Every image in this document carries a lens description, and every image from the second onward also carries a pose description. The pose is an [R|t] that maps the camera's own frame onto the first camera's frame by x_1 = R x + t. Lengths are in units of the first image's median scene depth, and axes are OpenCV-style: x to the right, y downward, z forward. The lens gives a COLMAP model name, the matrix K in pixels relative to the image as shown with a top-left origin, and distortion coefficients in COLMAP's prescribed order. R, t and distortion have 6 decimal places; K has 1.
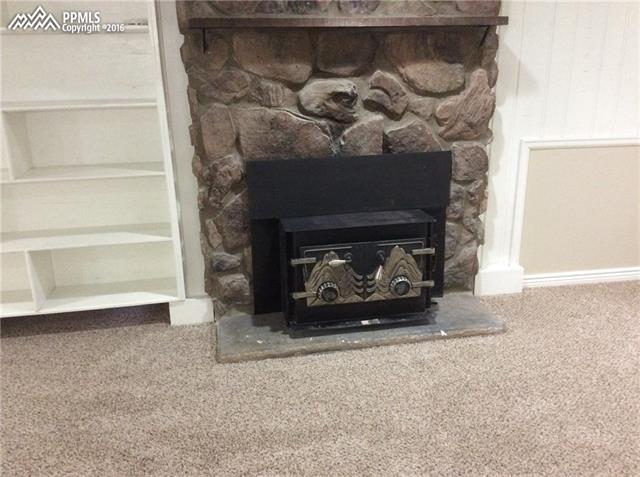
lens RADIAL K [[586.5, 0, 320.3], [0, 586.5, 240.2], [0, 0, 1]] dist [0.094935, 0.000000]
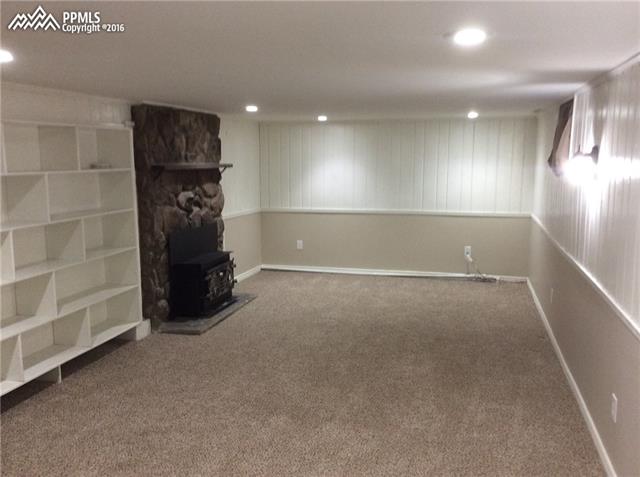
lens RADIAL K [[586.5, 0, 320.2], [0, 586.5, 233.1], [0, 0, 1]] dist [0.094935, 0.000000]
pose [[0.419717, -0.106124, 0.901429, -1.603042], [0.279626, 0.959955, -0.017184, 0.029664], [-0.863508, 0.259276, 0.432585, -0.243674]]
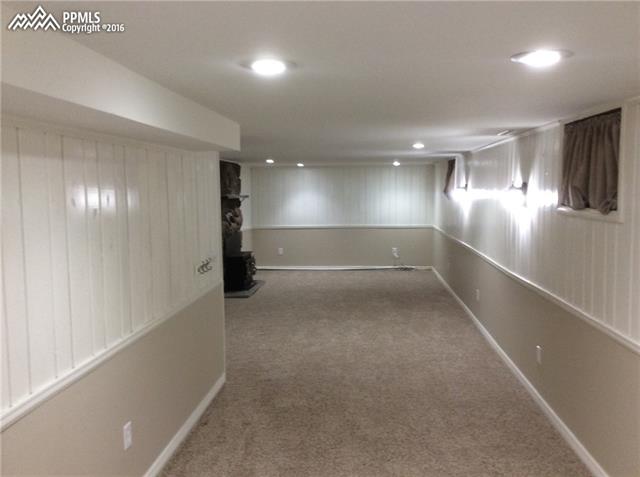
lens RADIAL K [[586.5, 0, 319.8], [0, 586.5, 242.2], [0, 0, 1]] dist [0.094935, 0.000000]
pose [[0.257254, -0.078096, 0.963183, -2.919978], [0.309538, 0.950871, -0.005576, 0.054325], [-0.915427, 0.299576, 0.268789, -0.278251]]
